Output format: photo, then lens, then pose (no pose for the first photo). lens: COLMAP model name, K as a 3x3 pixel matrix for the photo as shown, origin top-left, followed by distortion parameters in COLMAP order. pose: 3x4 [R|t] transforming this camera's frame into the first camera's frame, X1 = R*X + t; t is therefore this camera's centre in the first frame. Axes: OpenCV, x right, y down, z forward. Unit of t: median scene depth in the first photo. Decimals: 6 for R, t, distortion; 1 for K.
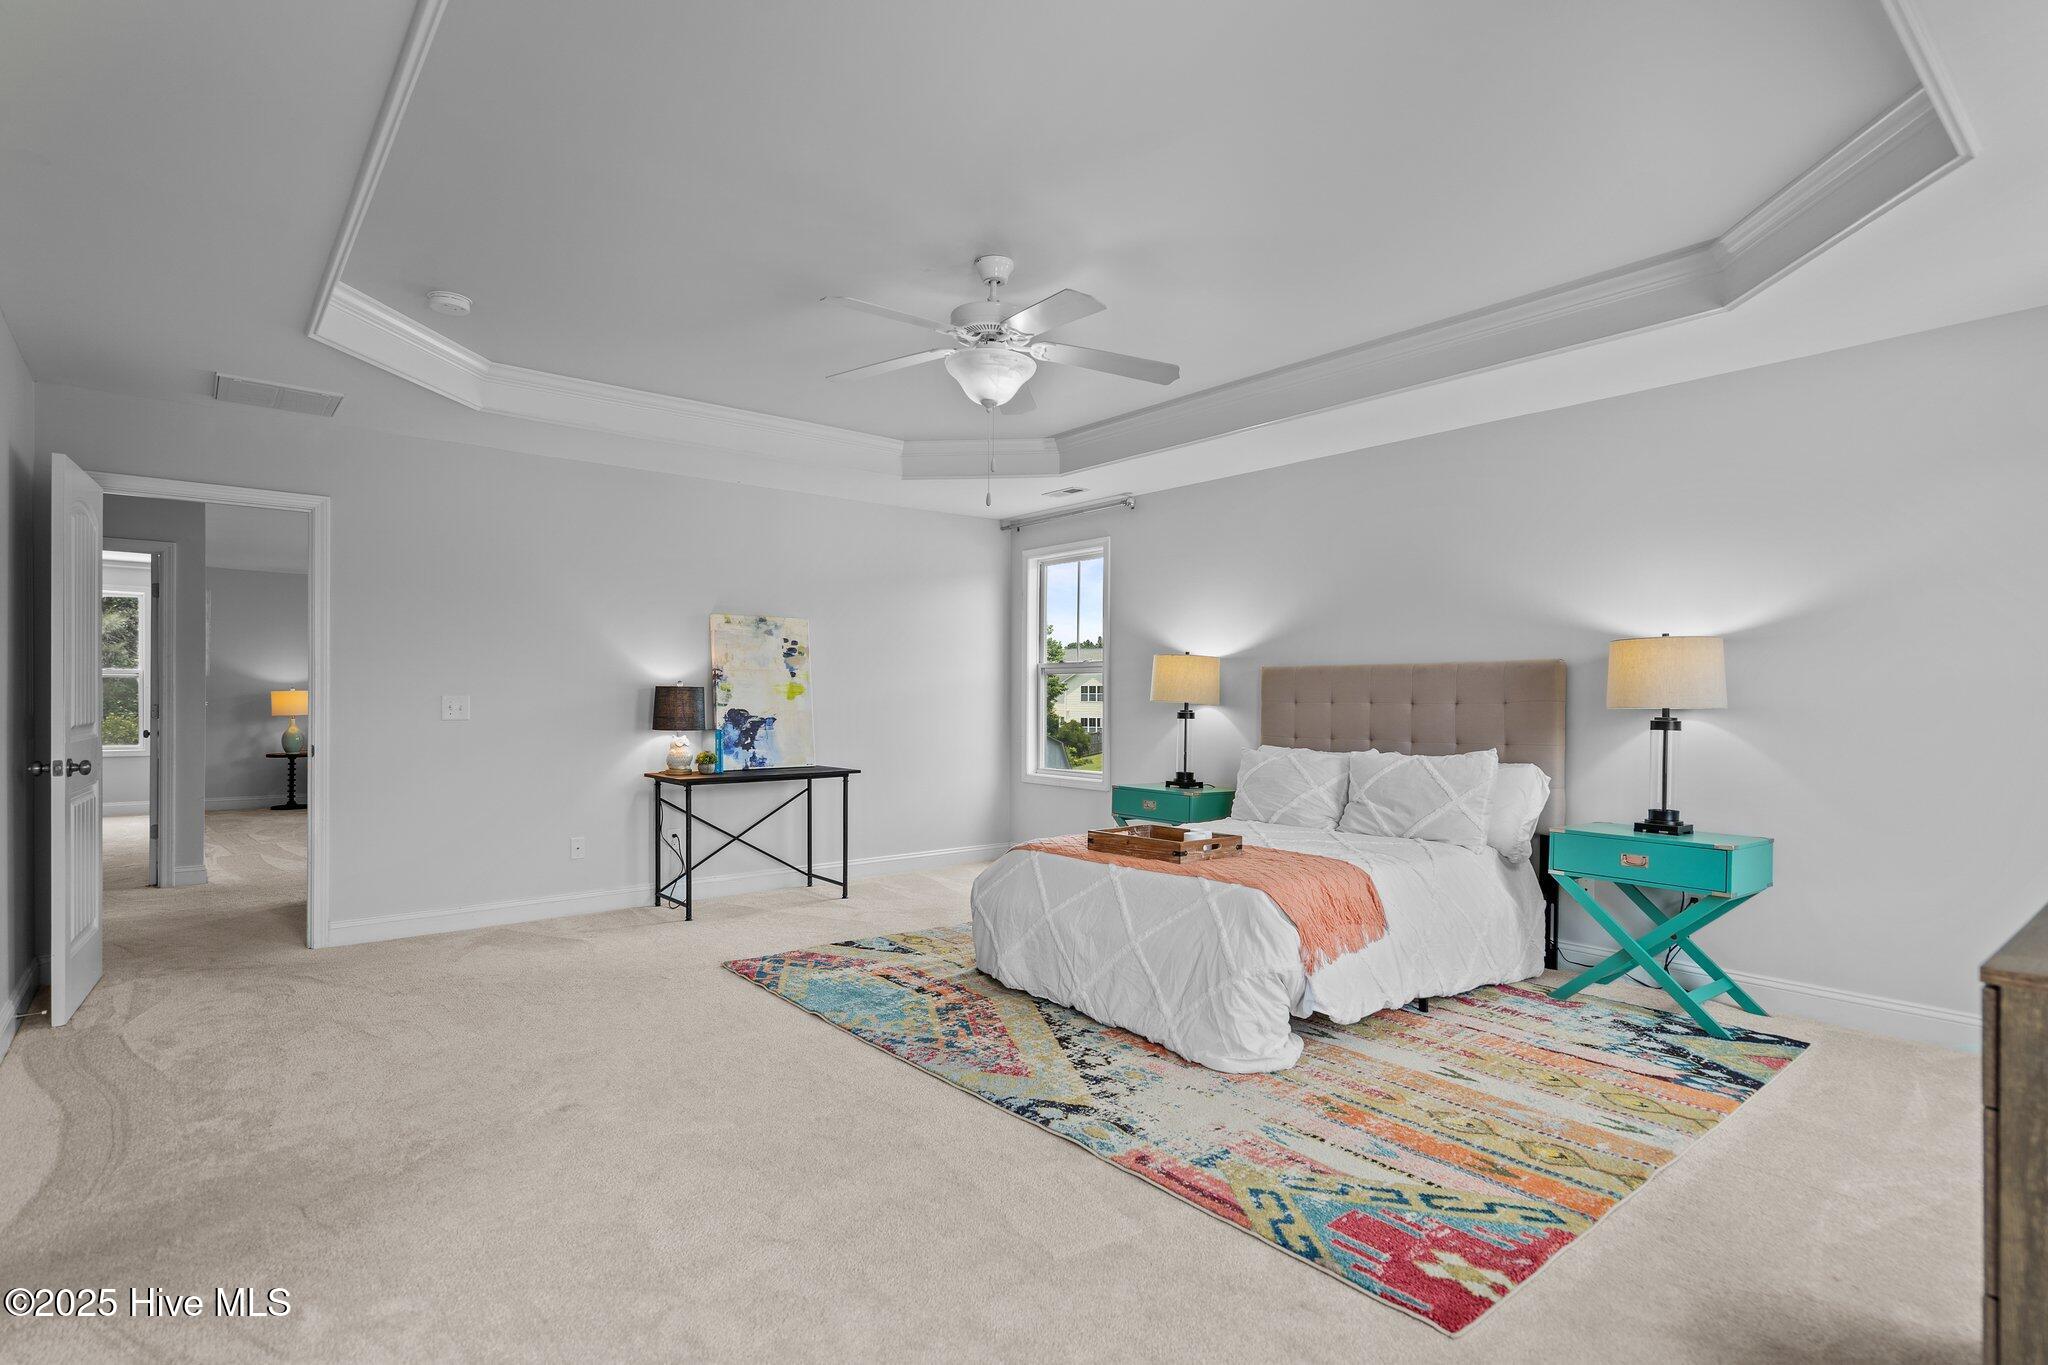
lens RADIAL K [[1003.9, 0, 1014.3], [0, 1003.9, 695.4], [0, 0, 1]] dist [0.002990, 0.000353]
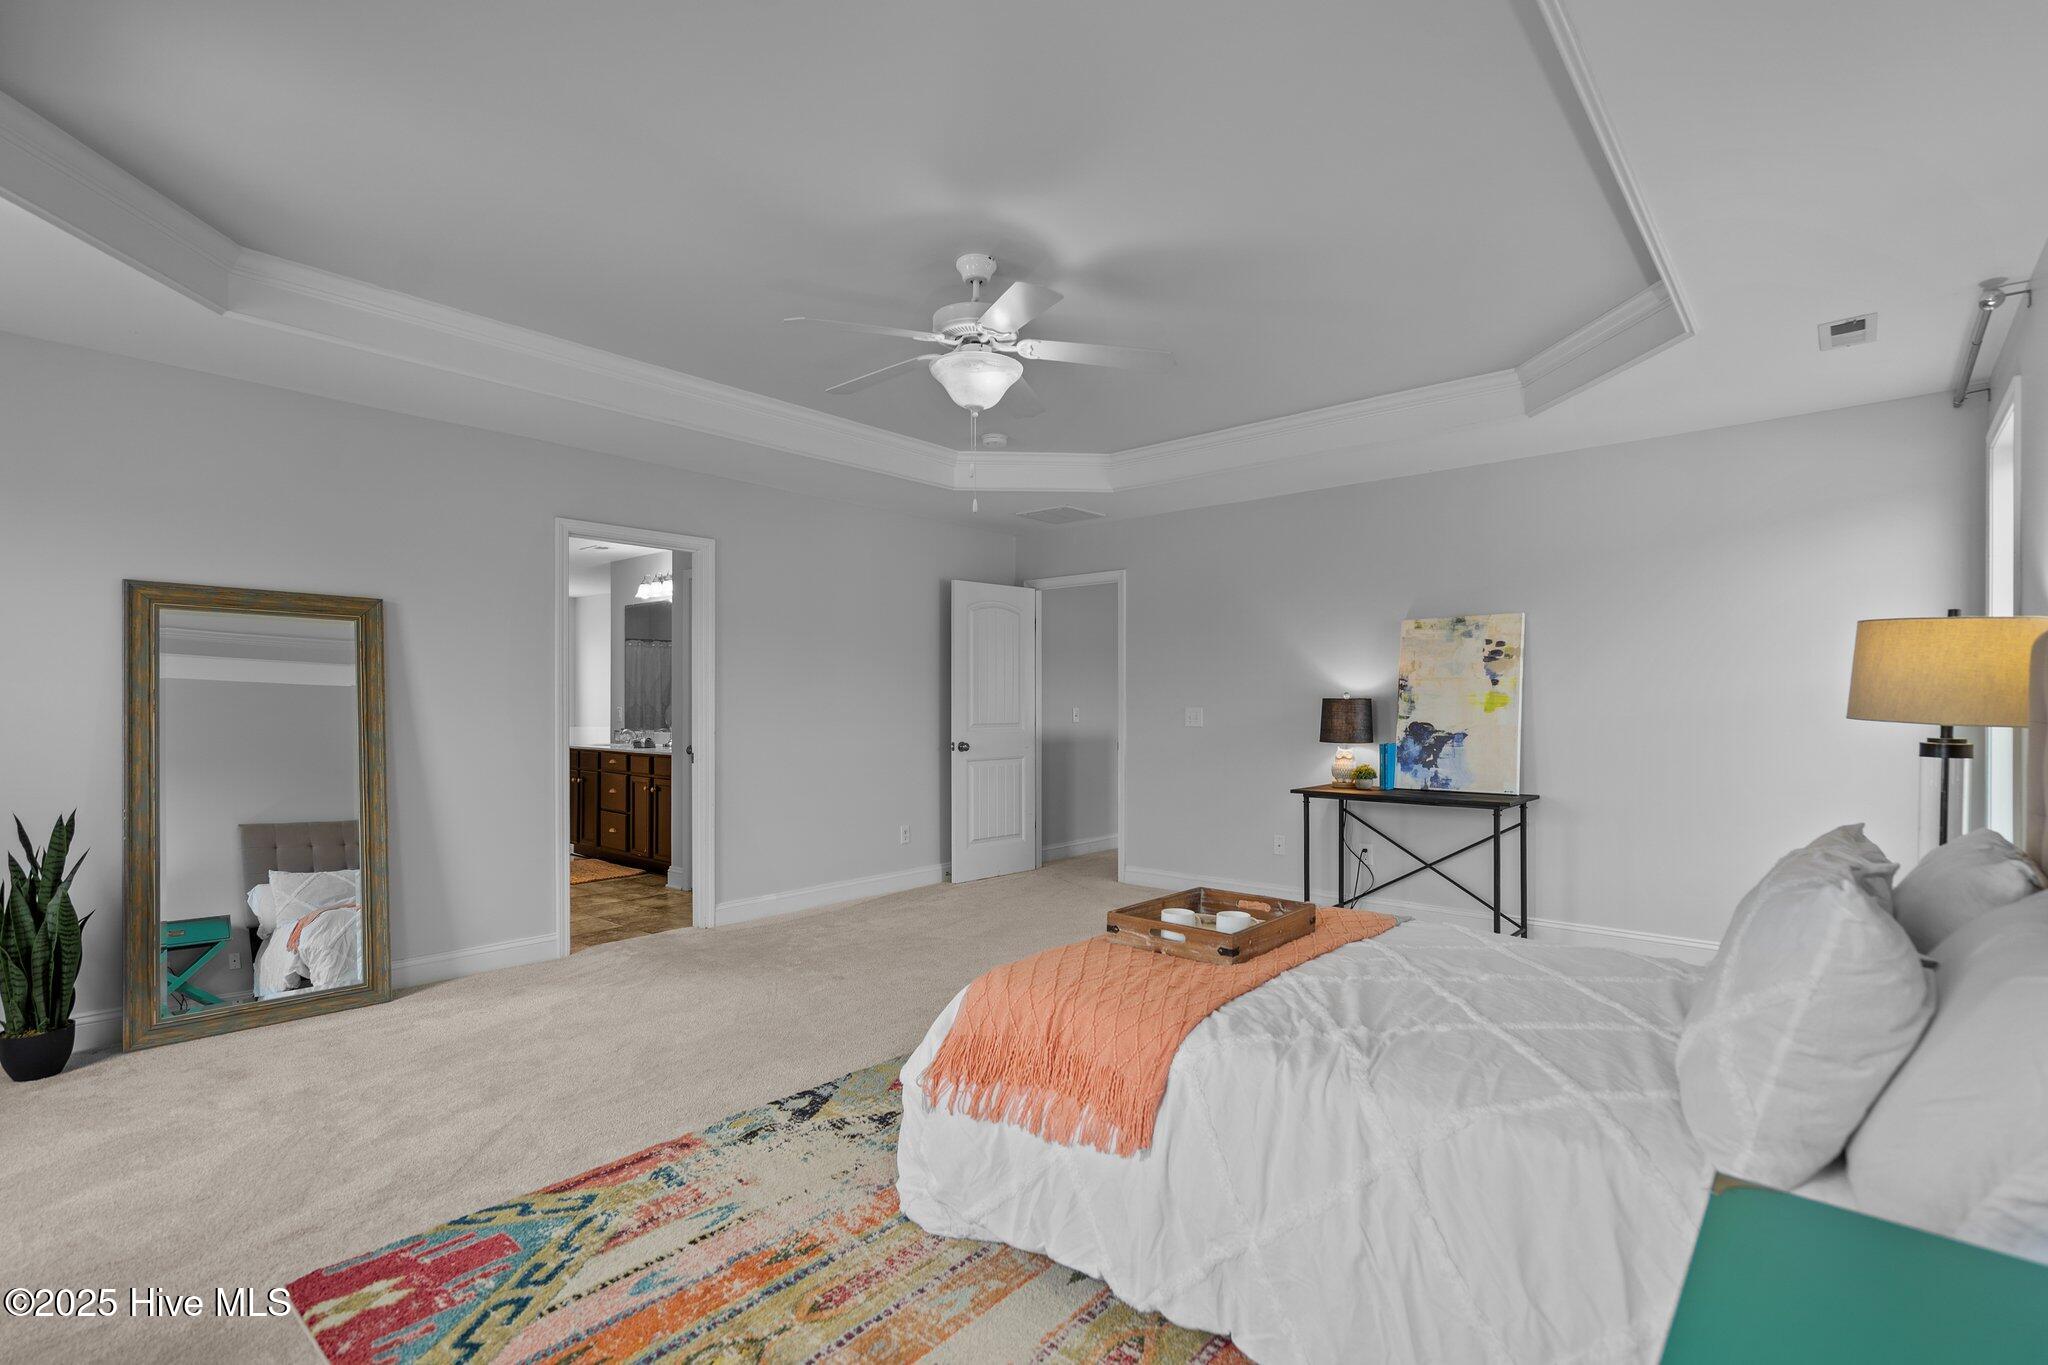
lens RADIAL K [[936.1, 0, 1020.9], [0, 936.1, 689.4], [0, 0, 1]] dist [0.002570, 0.000164]
pose [[0.178248, -0.020269, -0.983777, 0.505713], [0.001347, 0.999792, -0.020355, 0.000593], [0.983985, 0.002303, 0.178238, 0.506024]]
